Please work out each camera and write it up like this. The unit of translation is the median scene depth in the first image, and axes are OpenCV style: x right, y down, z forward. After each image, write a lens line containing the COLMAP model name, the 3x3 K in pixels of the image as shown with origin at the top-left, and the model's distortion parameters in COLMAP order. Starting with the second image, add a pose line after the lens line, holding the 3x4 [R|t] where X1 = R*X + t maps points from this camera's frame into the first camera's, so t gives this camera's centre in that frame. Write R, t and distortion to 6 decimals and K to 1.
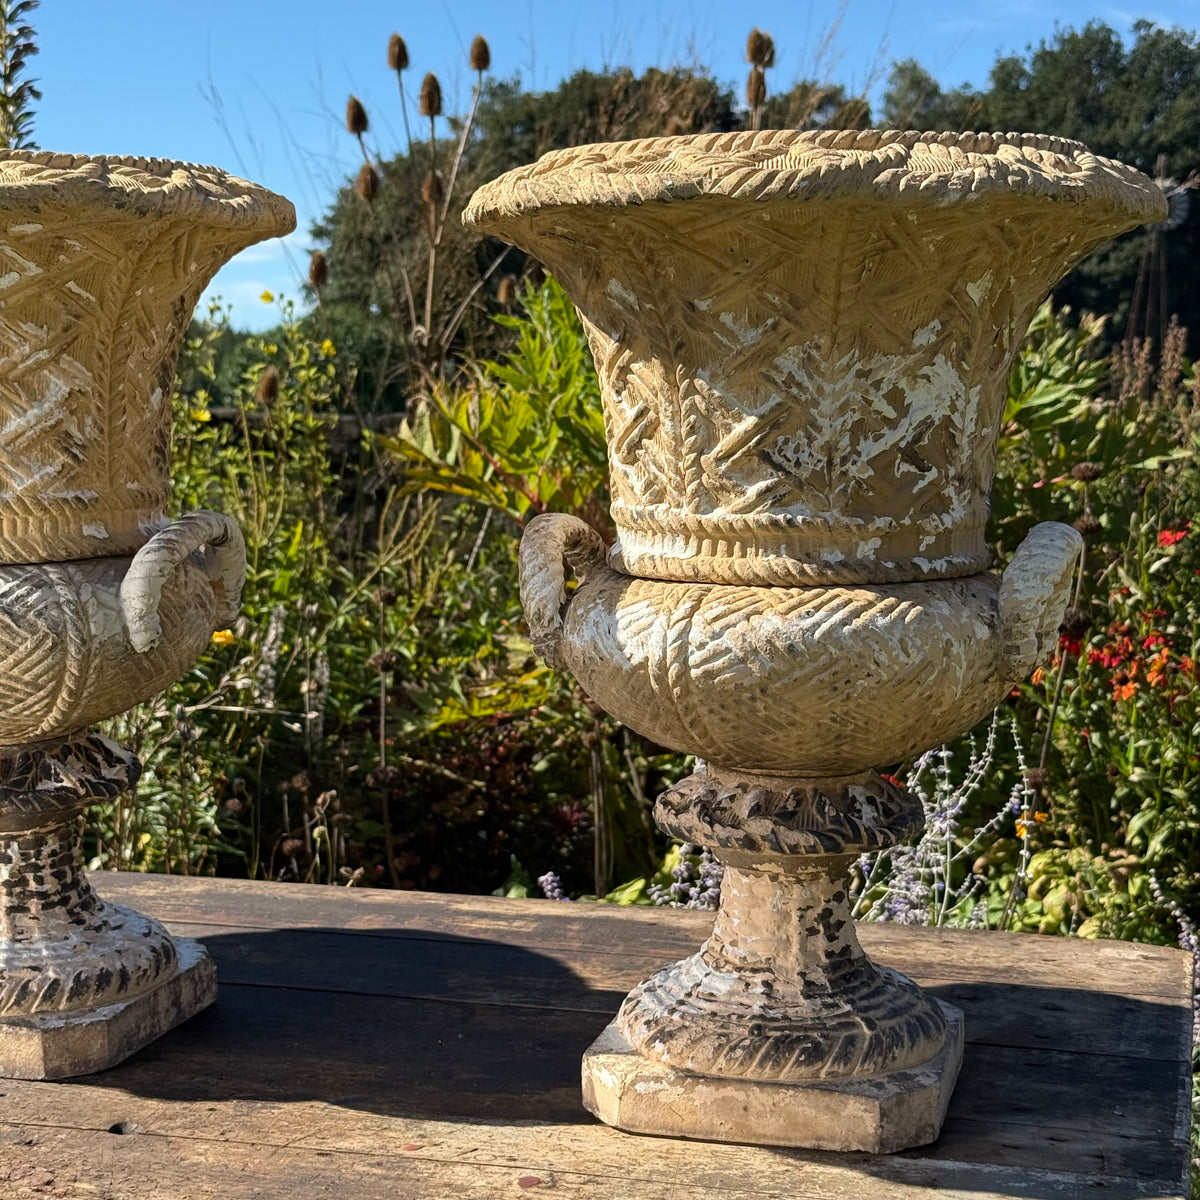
lens RADIAL K [[2250.9, 0, 606.0], [0, 2250.9, 621.9], [0, 0, 1]] dist [0.136151, 0.000000]
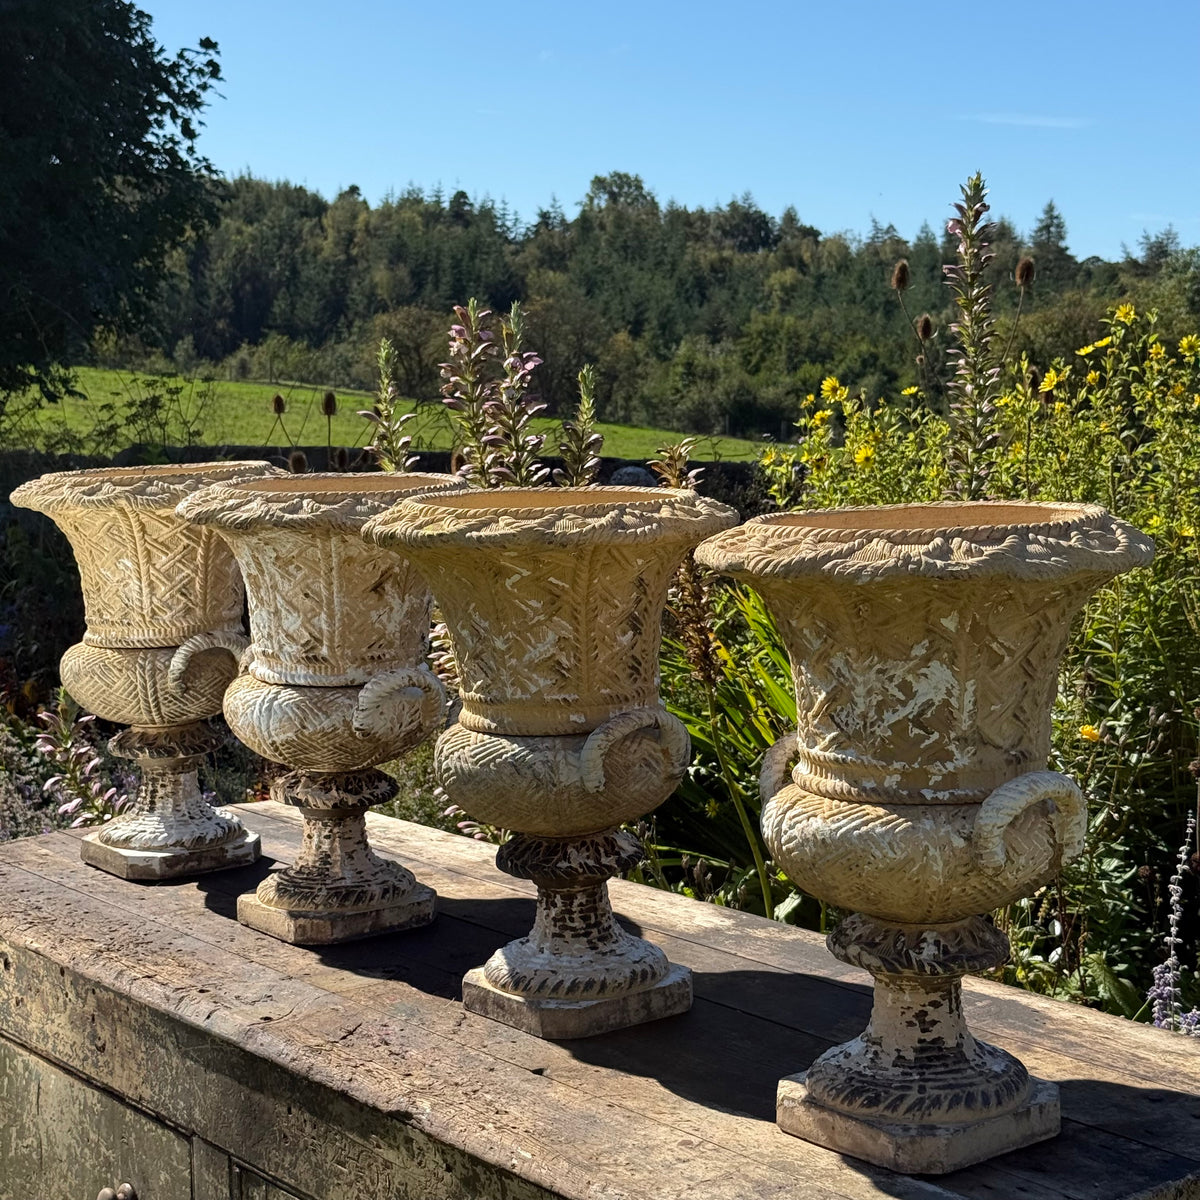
lens RADIAL K [[2250.9, 0, 585.2], [0, 2250.9, 606.5], [0, 0, 1]] dist [0.136151, 0.000000]
pose [[0.795563, 0.046930, -0.604051, 0.863881], [-0.049728, 0.998690, 0.012095, -0.157498], [0.603827, 0.020416, 0.796854, -0.366501]]
